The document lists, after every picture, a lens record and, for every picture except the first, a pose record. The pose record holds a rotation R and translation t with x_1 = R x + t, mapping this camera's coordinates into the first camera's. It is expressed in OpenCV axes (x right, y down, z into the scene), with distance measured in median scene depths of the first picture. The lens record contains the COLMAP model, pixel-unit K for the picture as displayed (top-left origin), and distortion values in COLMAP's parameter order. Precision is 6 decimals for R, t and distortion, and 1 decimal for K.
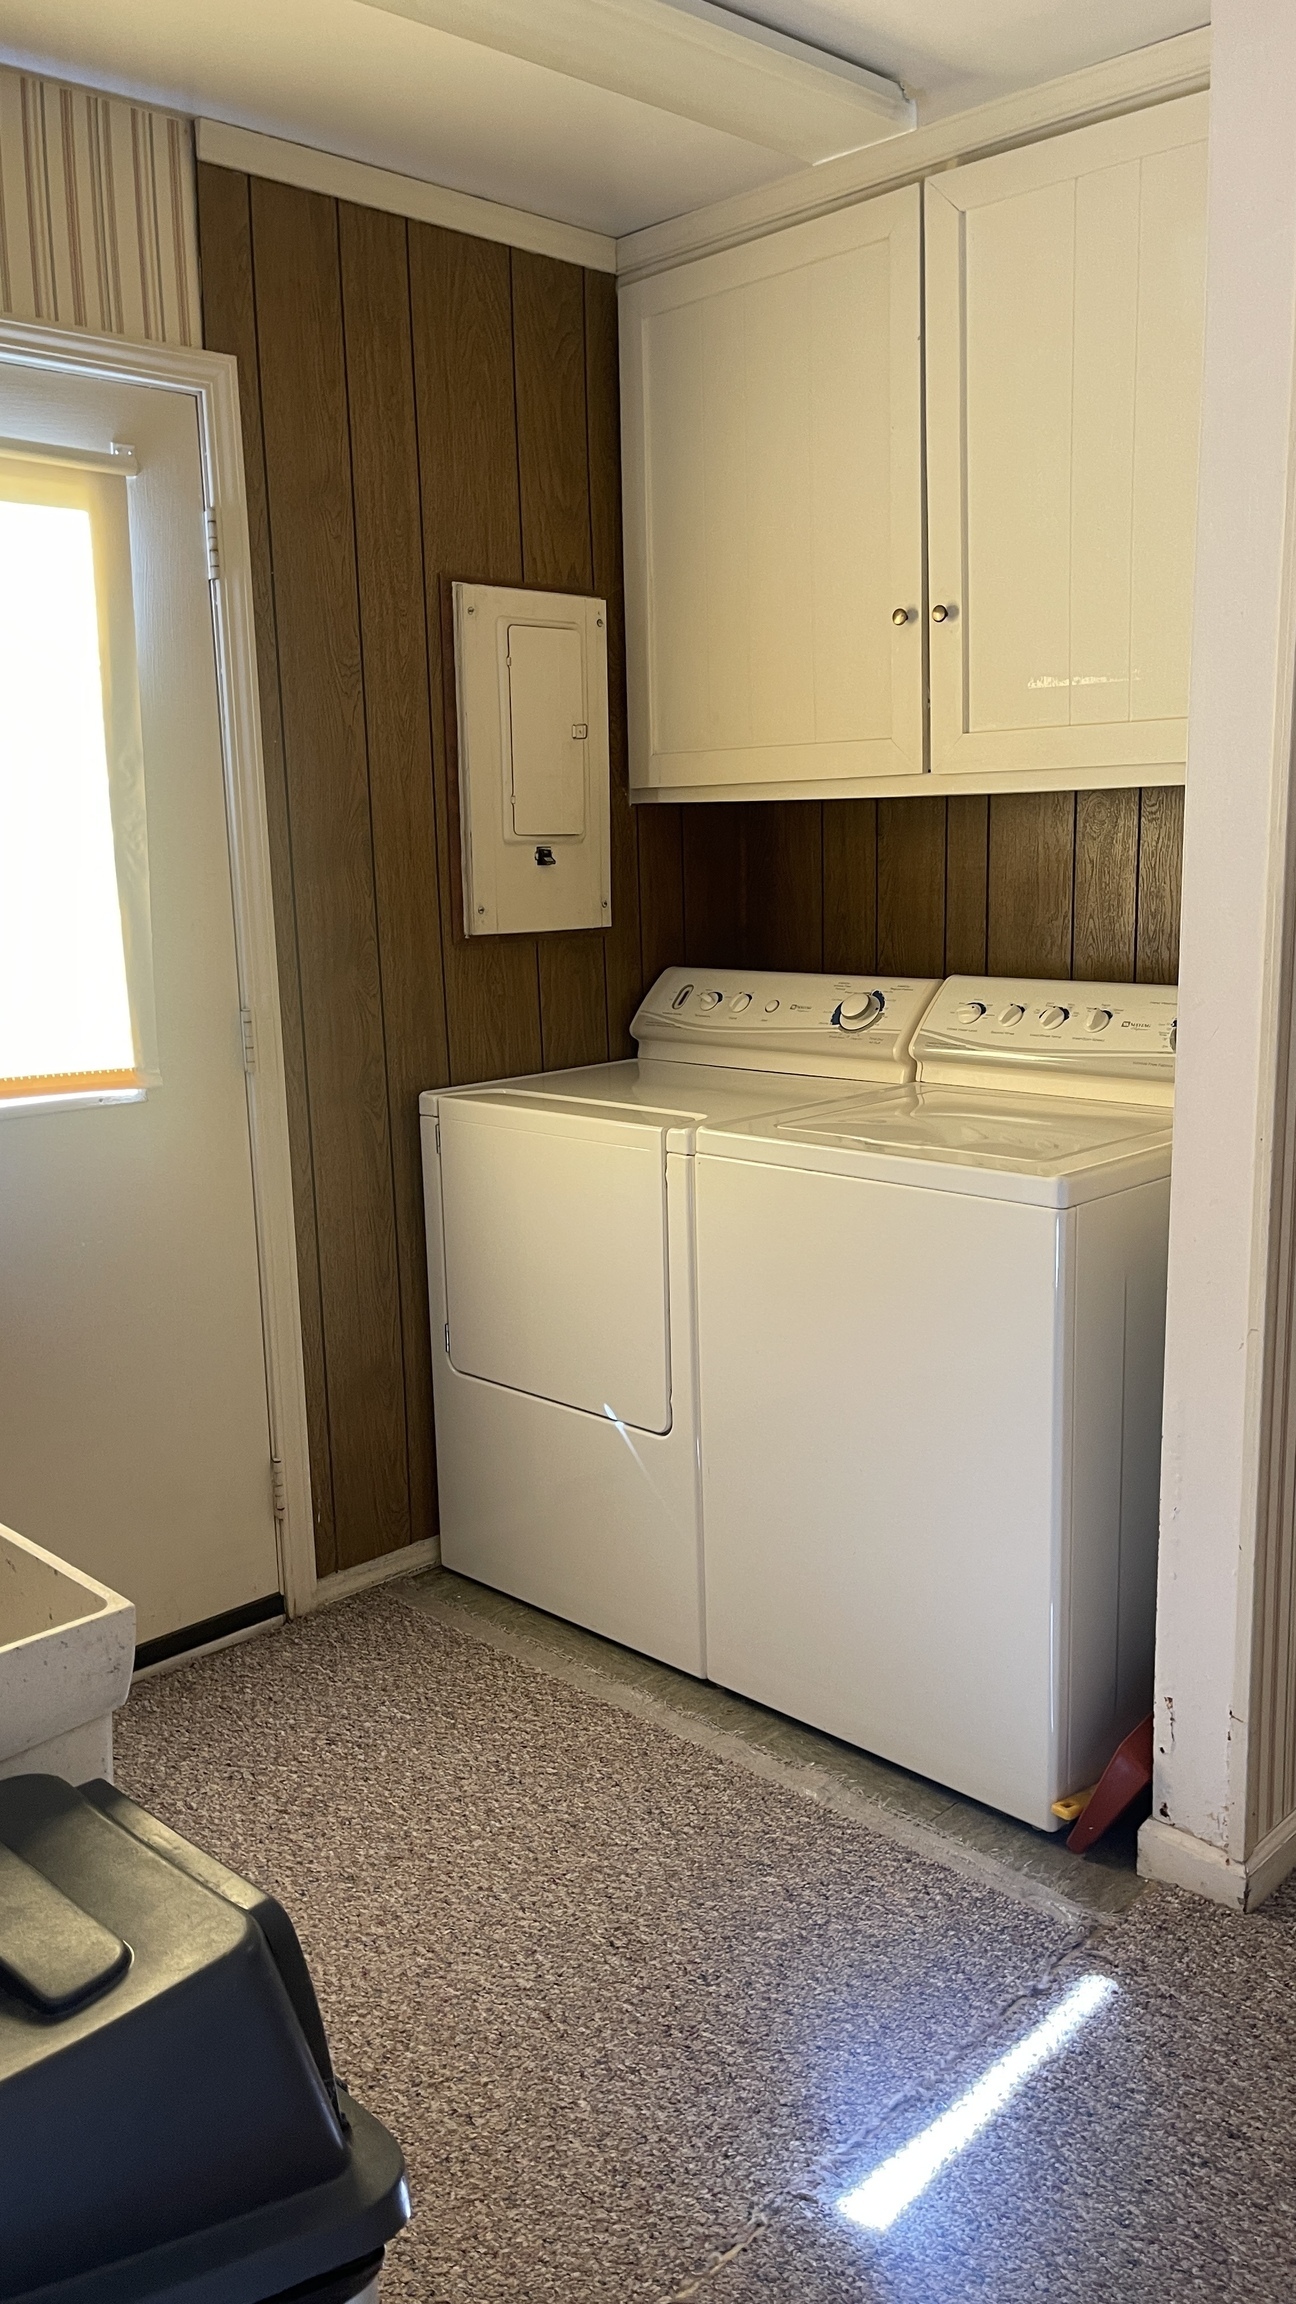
lens RADIAL K [[1778.4, 0, 655.9], [0, 1778.4, 1163.6], [0, 0, 1]] dist [0.044316, -0.032990]
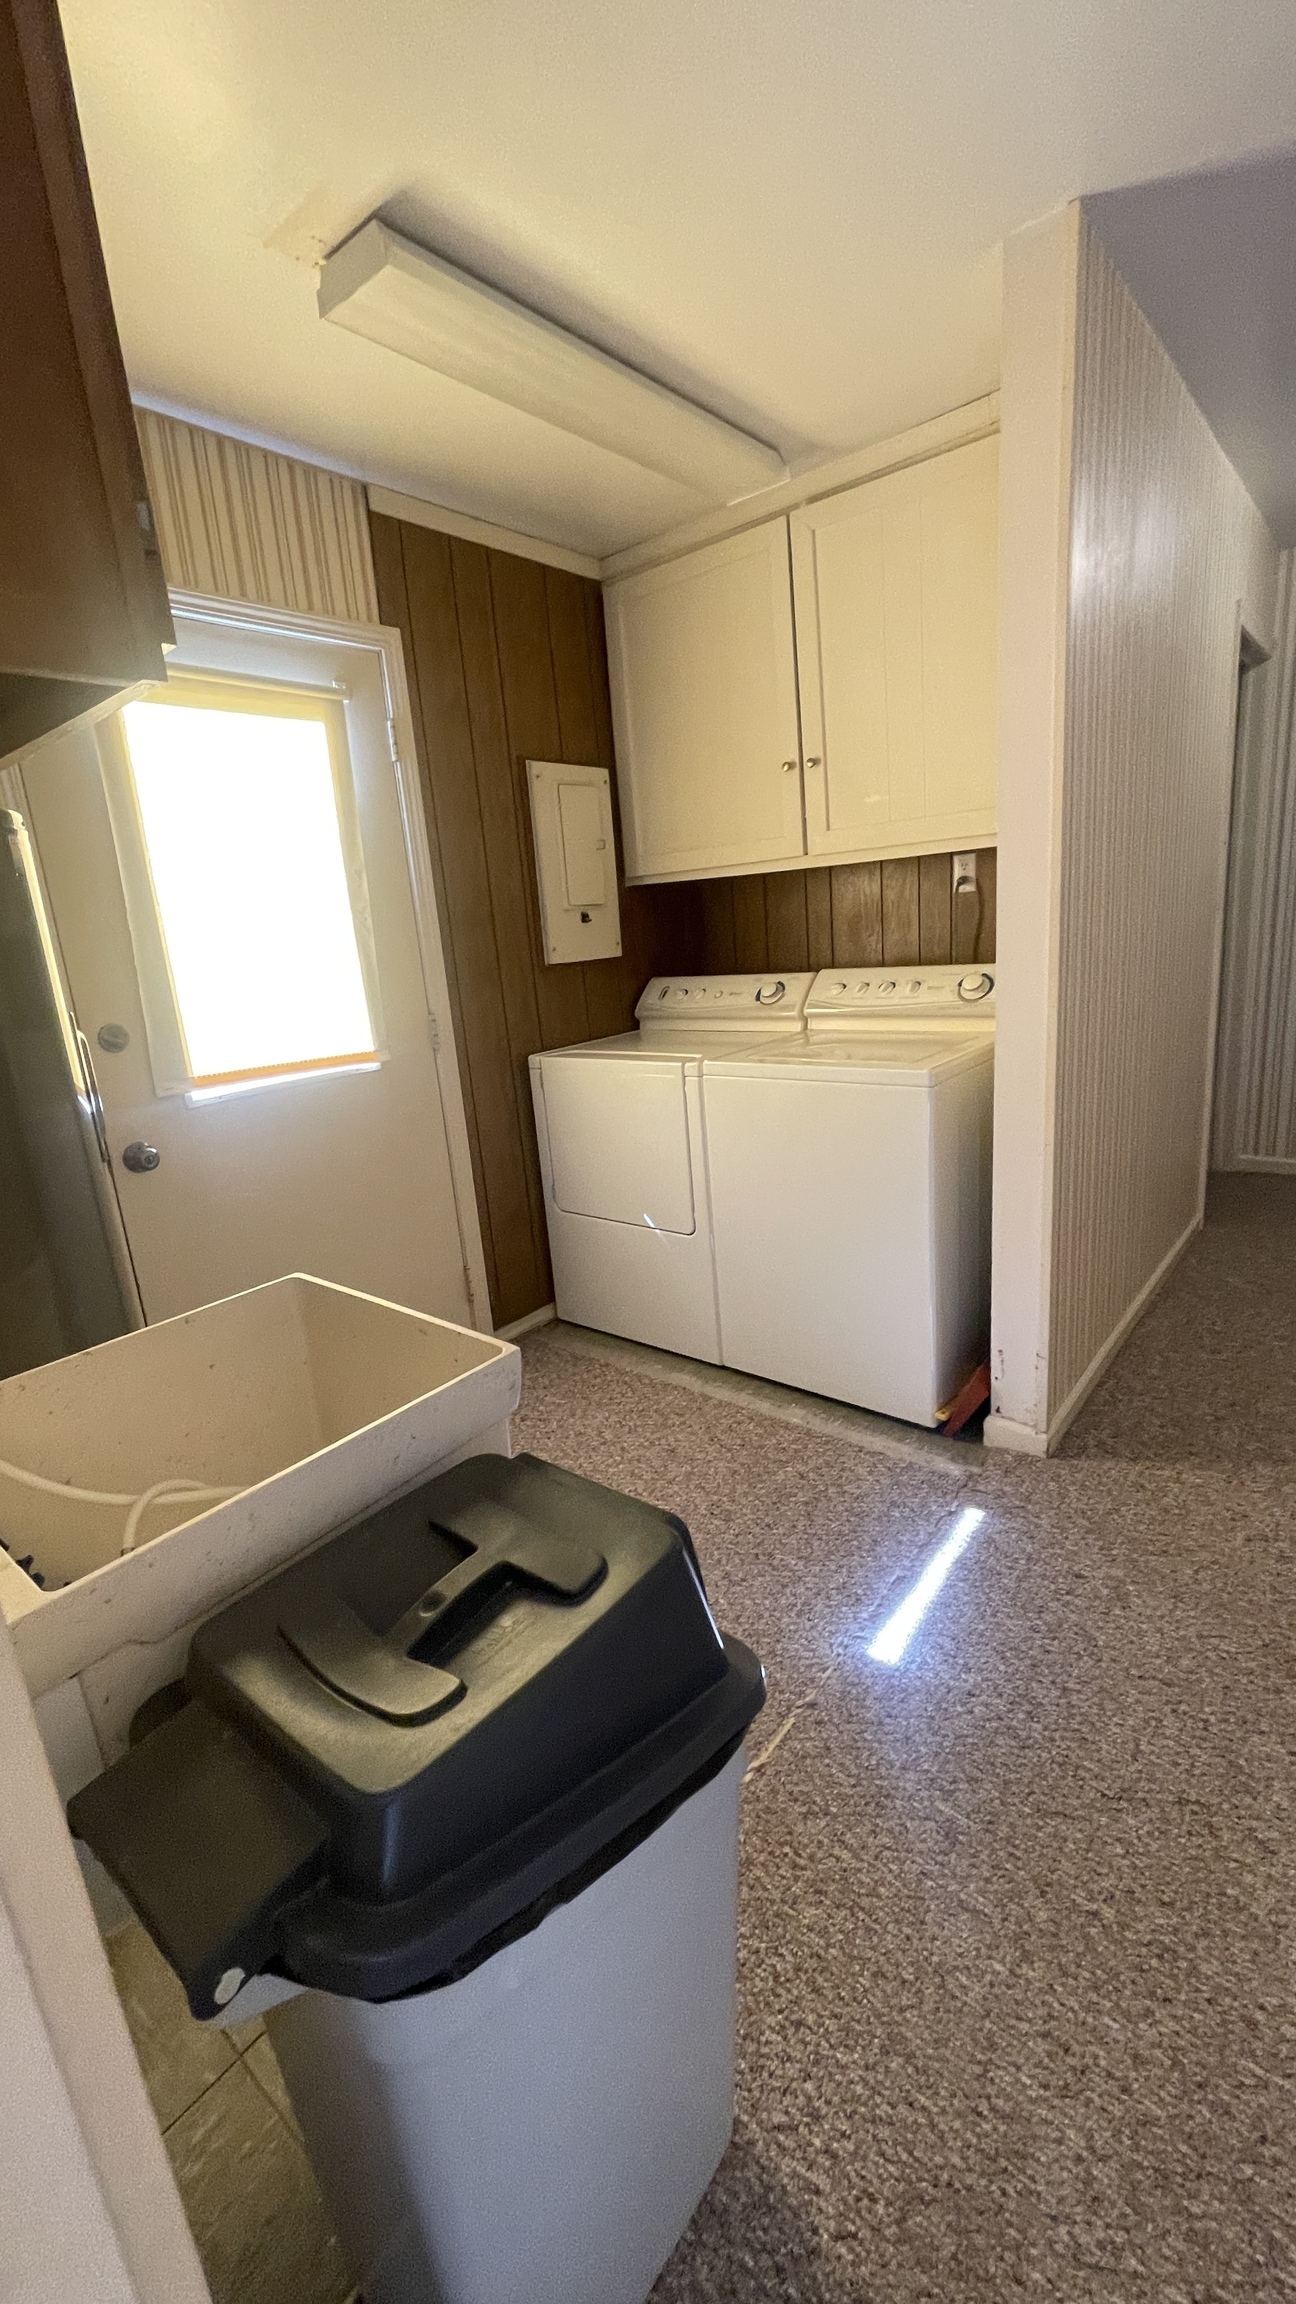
lens RADIAL K [[940.2, 0, 650.1], [0, 940.2, 1150.7], [0, 0, 1]] dist [0.000422, 0.000634]
pose [[0.993738, -0.077290, 0.080688, -0.107043], [0.072883, 0.995755, 0.056211, 0.011850], [-0.084690, -0.049979, 0.995153, 0.064829]]
